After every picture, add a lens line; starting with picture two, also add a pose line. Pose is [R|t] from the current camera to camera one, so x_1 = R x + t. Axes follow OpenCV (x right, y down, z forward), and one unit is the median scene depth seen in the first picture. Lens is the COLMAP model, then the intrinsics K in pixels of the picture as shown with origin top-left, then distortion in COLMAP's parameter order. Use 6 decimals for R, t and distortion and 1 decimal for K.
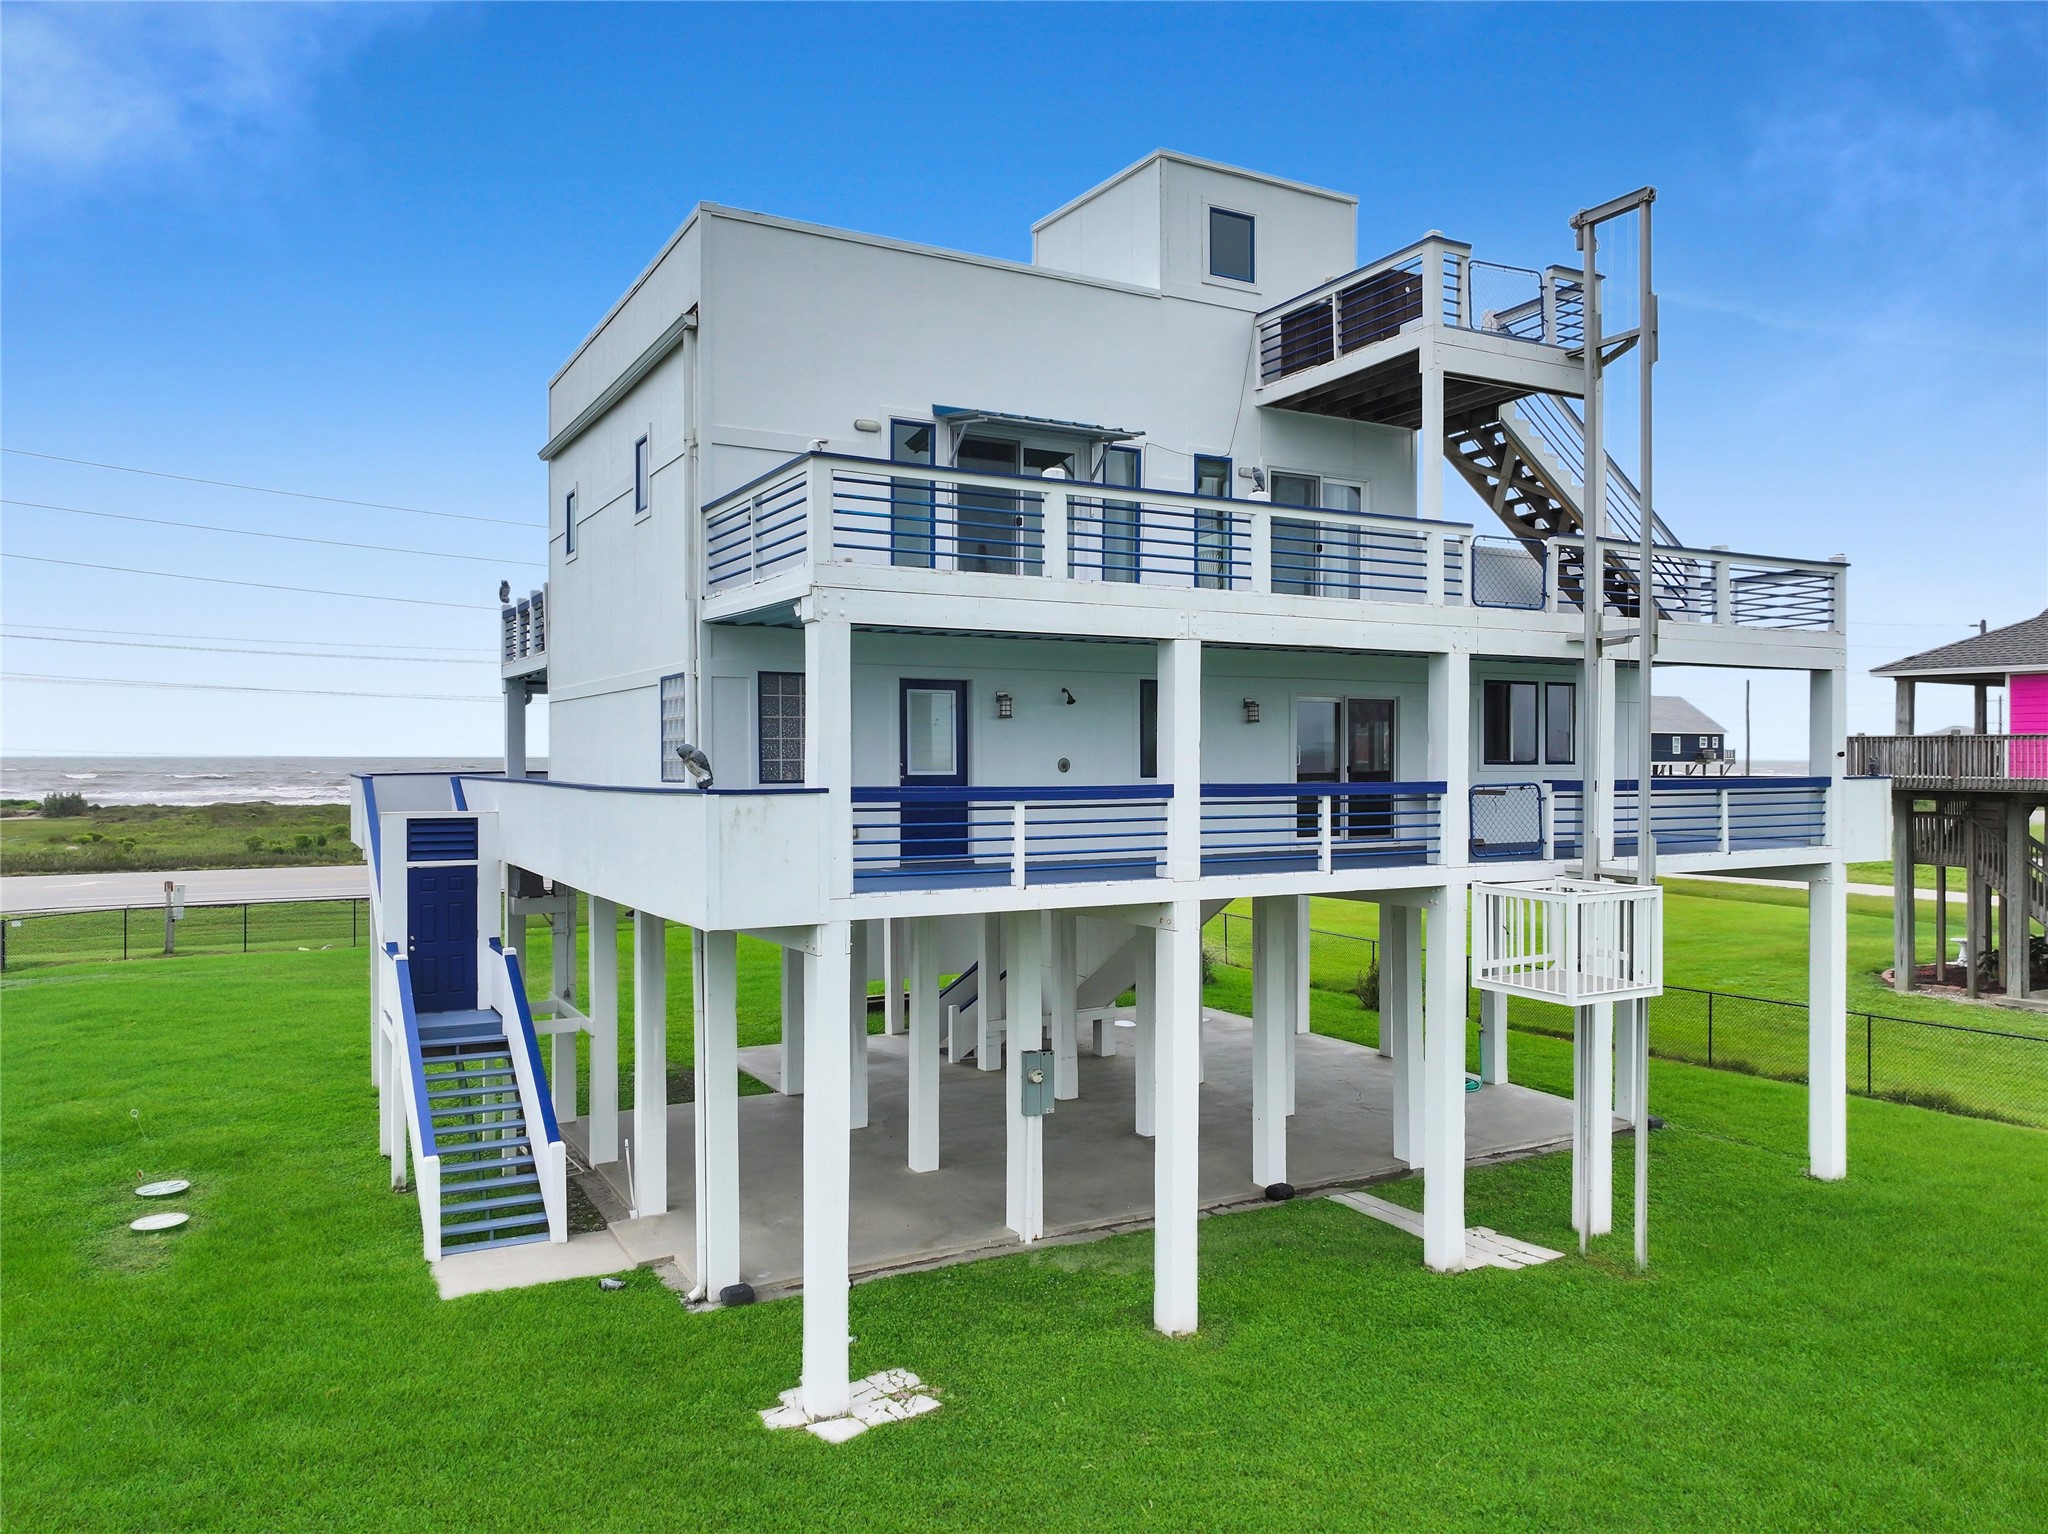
lens RADIAL K [[1407.5, 0, 990.5], [0, 1407.5, 762.4], [0, 0, 1]] dist [0.006634, 0.000207]
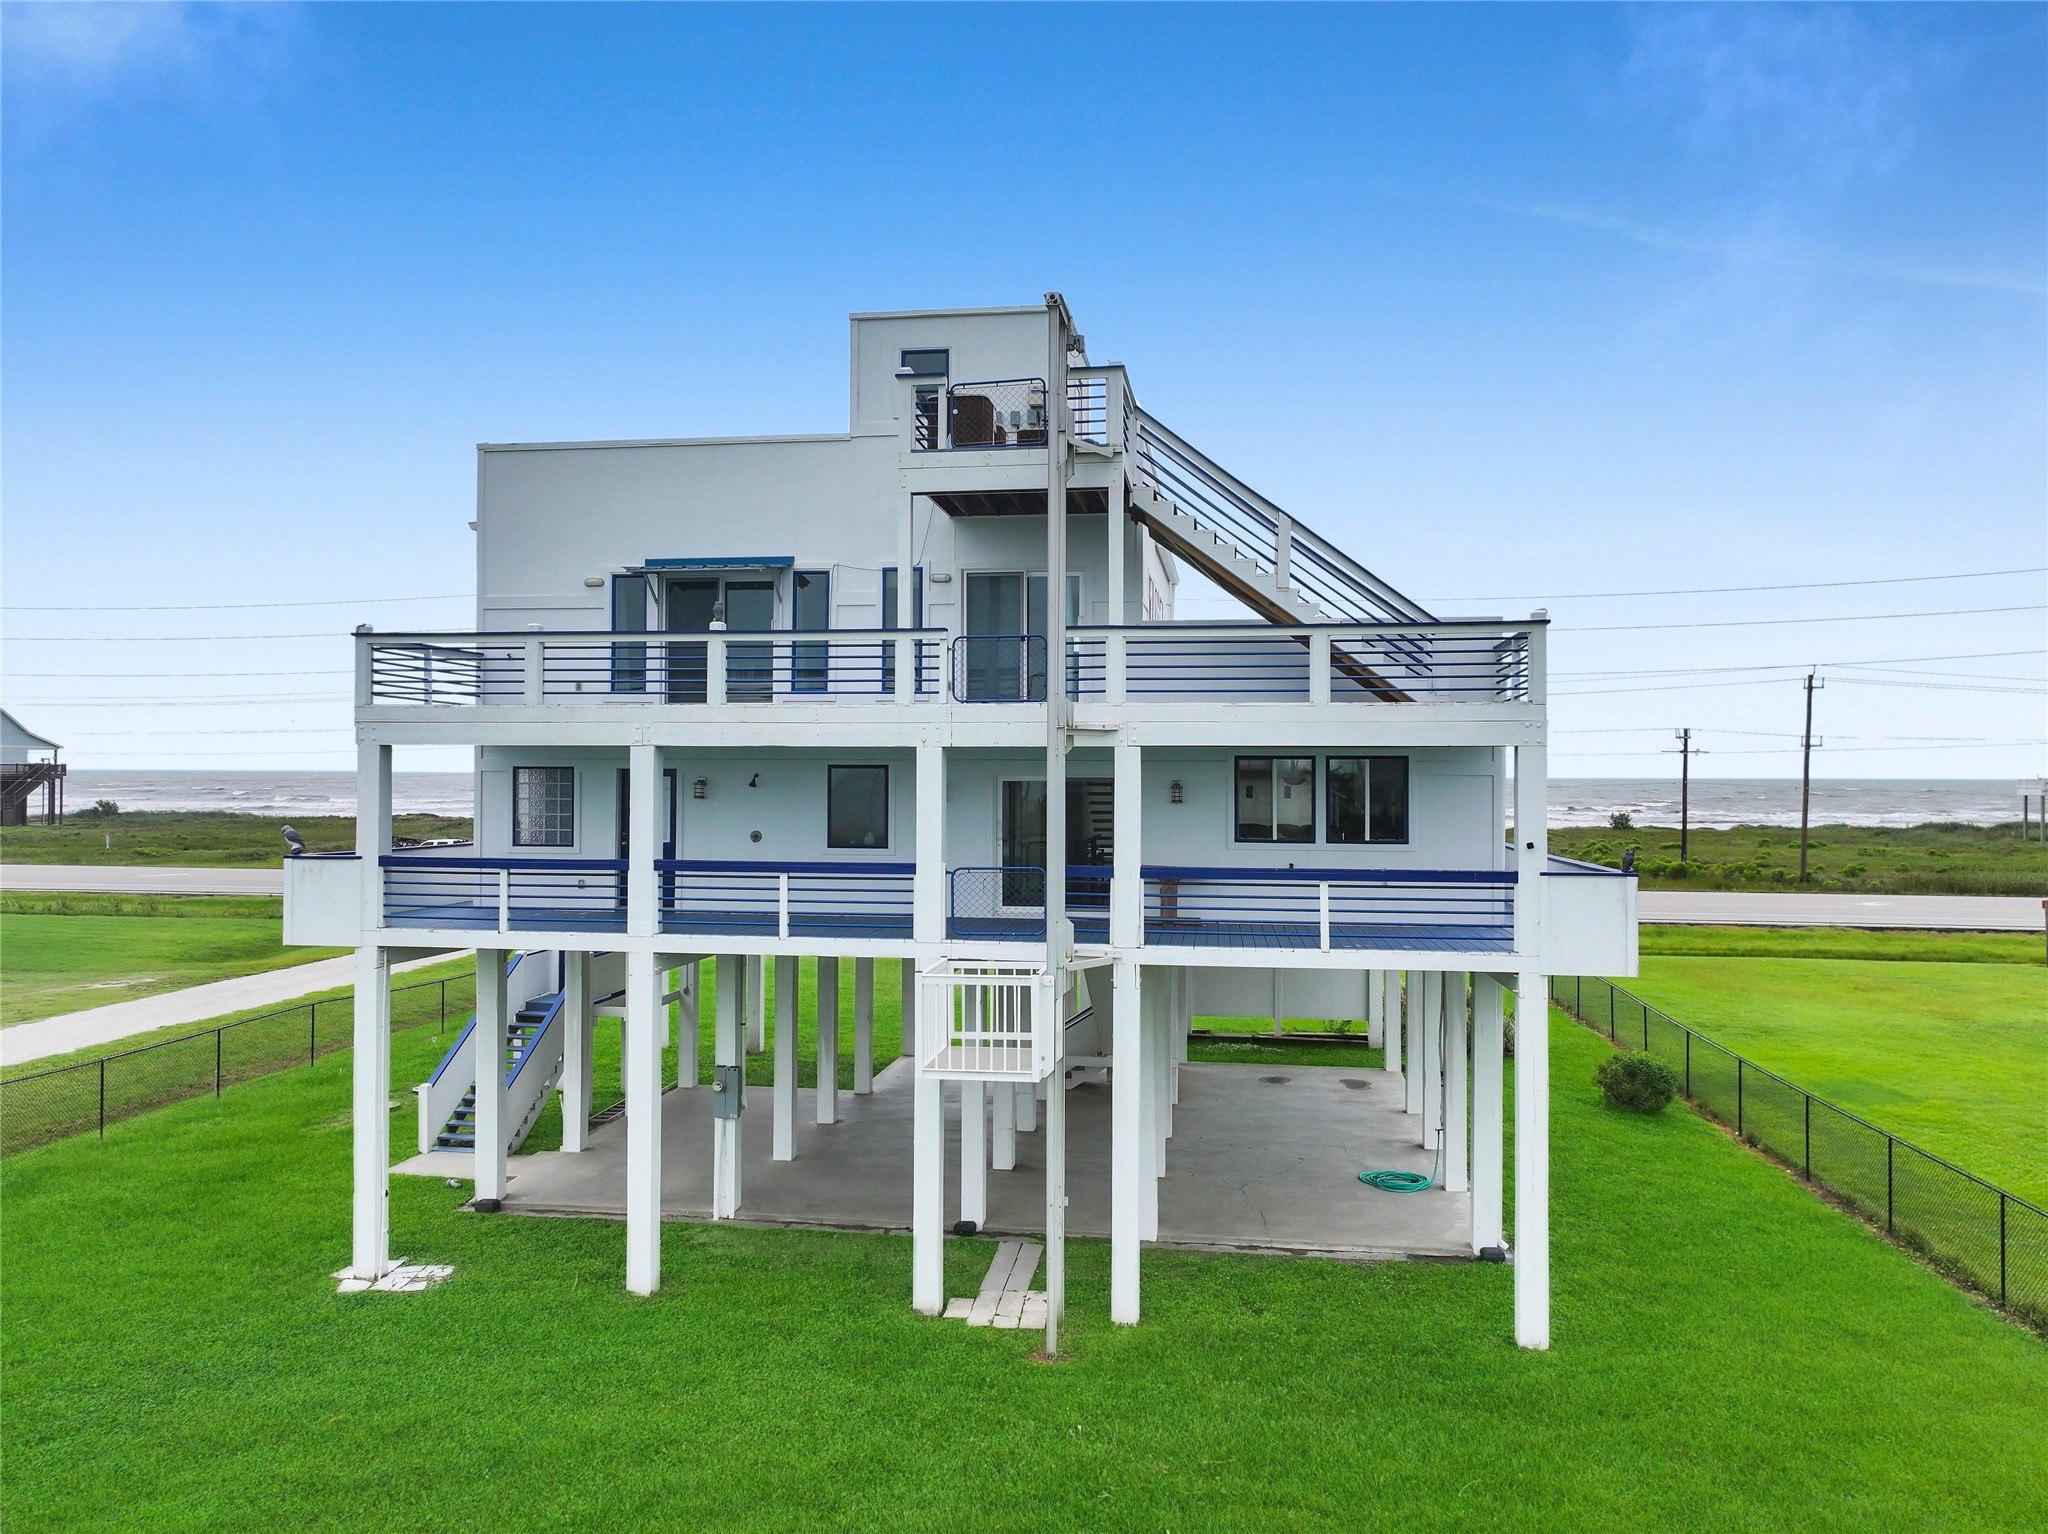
lens RADIAL K [[1382.2, 0, 1024.0], [0, 1382.2, 767.0], [0, 0, 1]] dist [-0.000218, -0.001214]
pose [[0.805330, -0.001476, -0.592825, 1.011567], [-0.006658, 0.999911, -0.011535, -0.048938], [0.592789, 0.013237, 0.805249, 0.177673]]
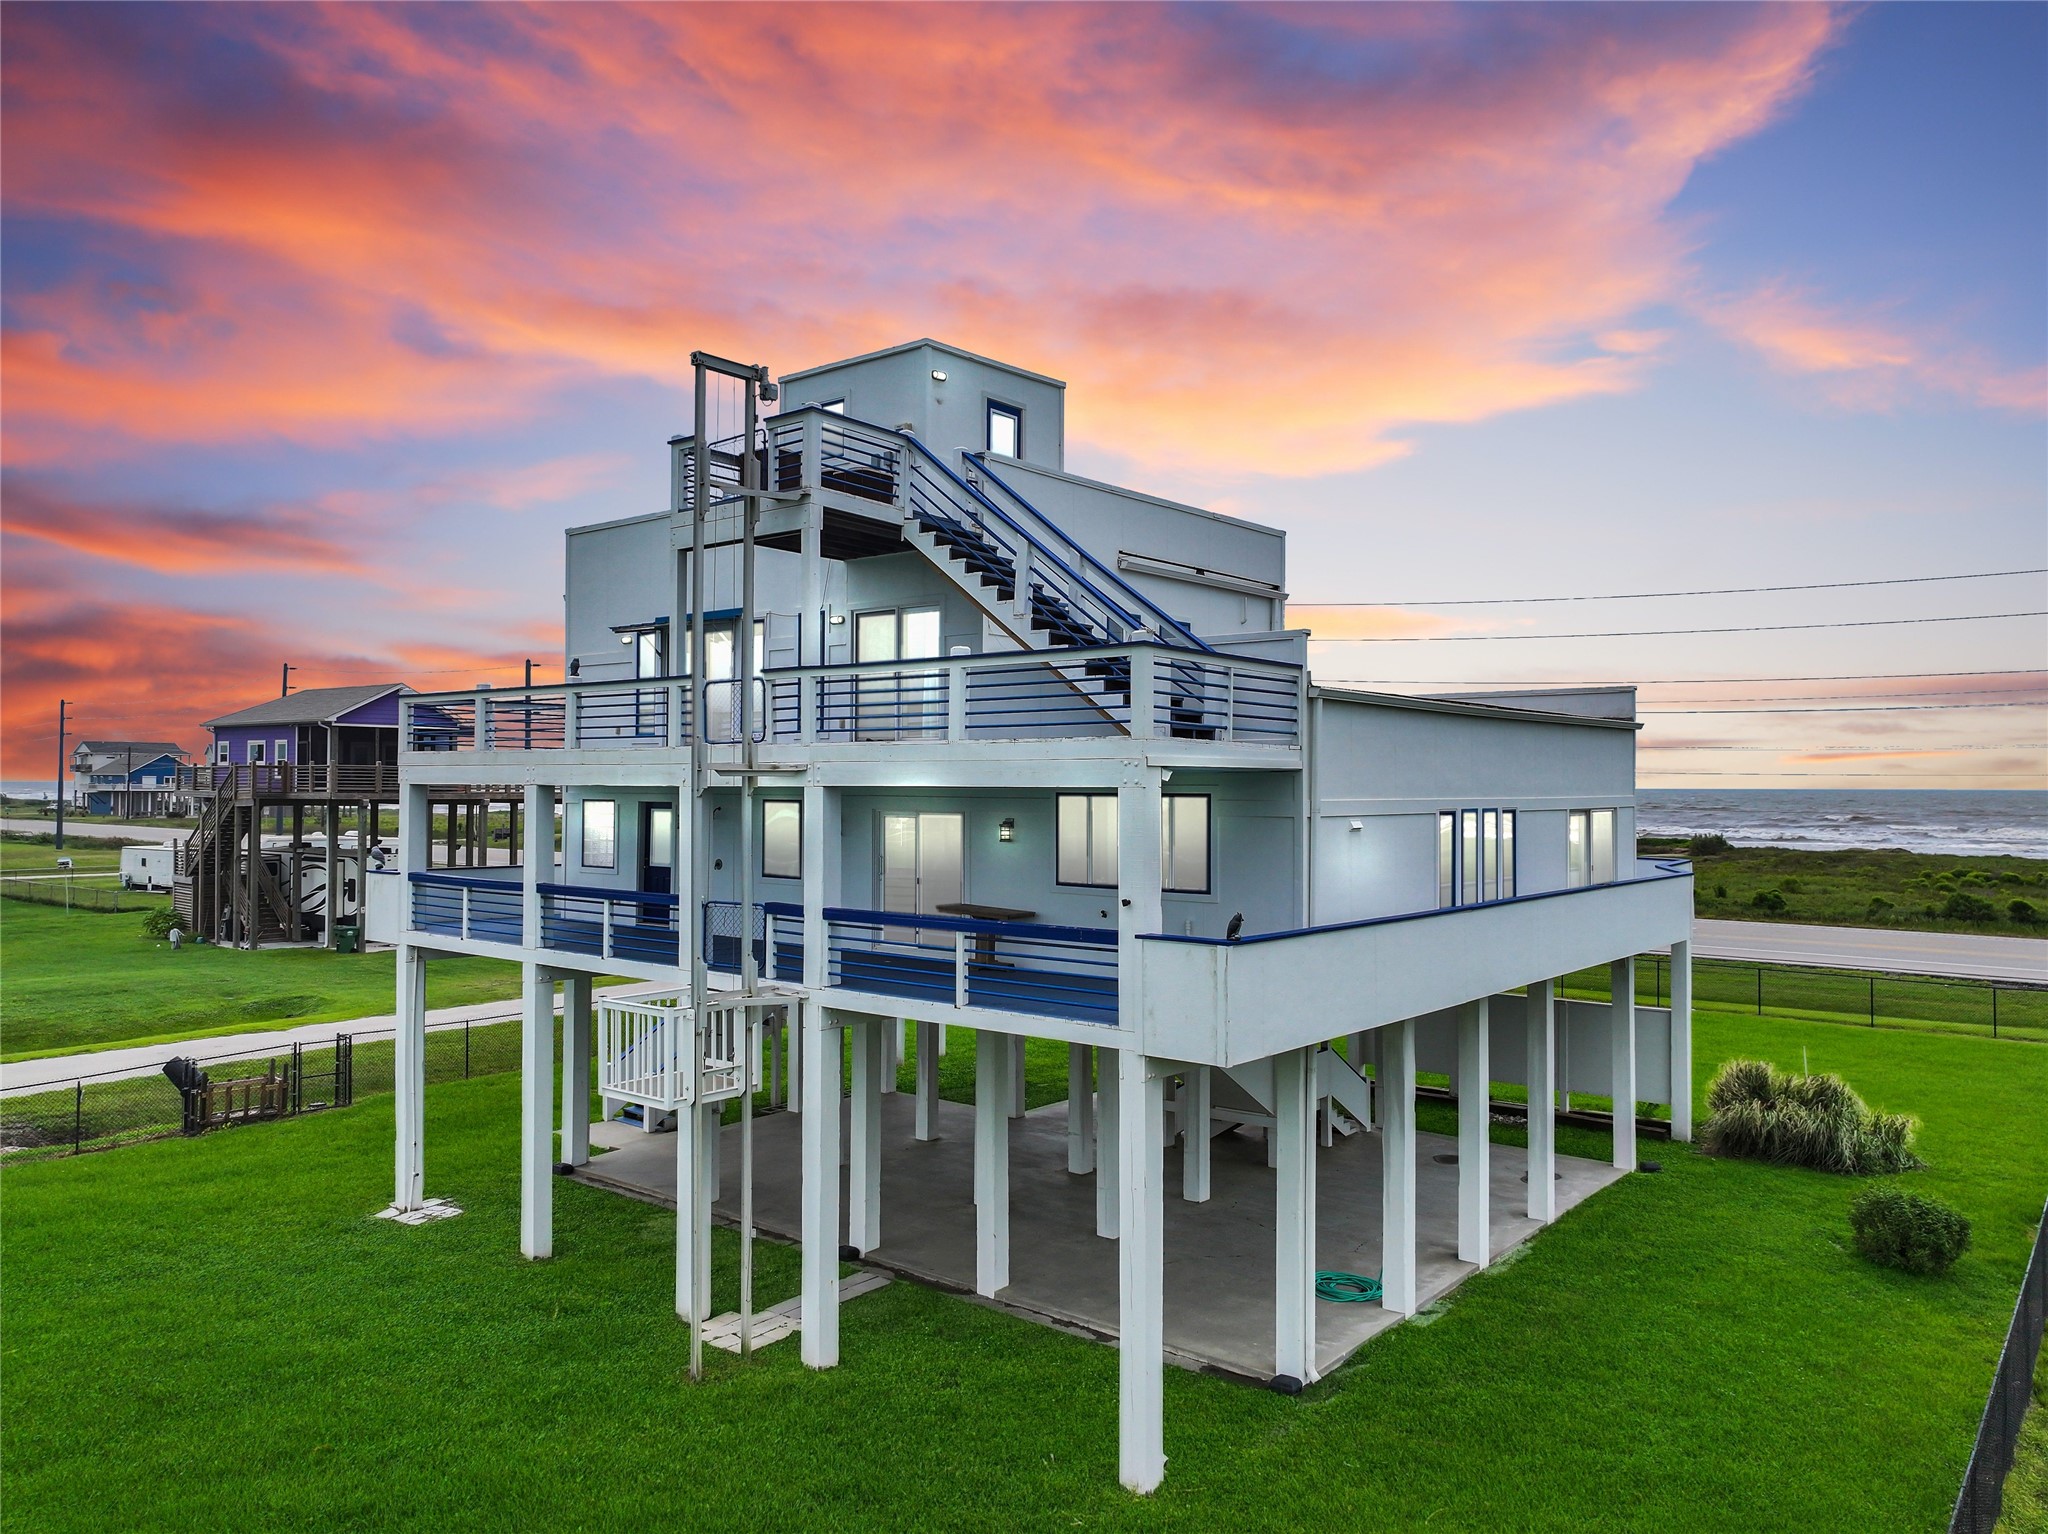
lens RADIAL K [[1456.5, 0, 1018.9], [0, 1456.5, 777.5], [0, 0, 1]] dist [0.008616, 0.002812]
pose [[0.373978, -0.002330, -0.927435, 1.531658], [-0.005147, 0.999976, -0.004588, -0.079497], [0.927423, 0.006489, 0.373957, 0.792695]]
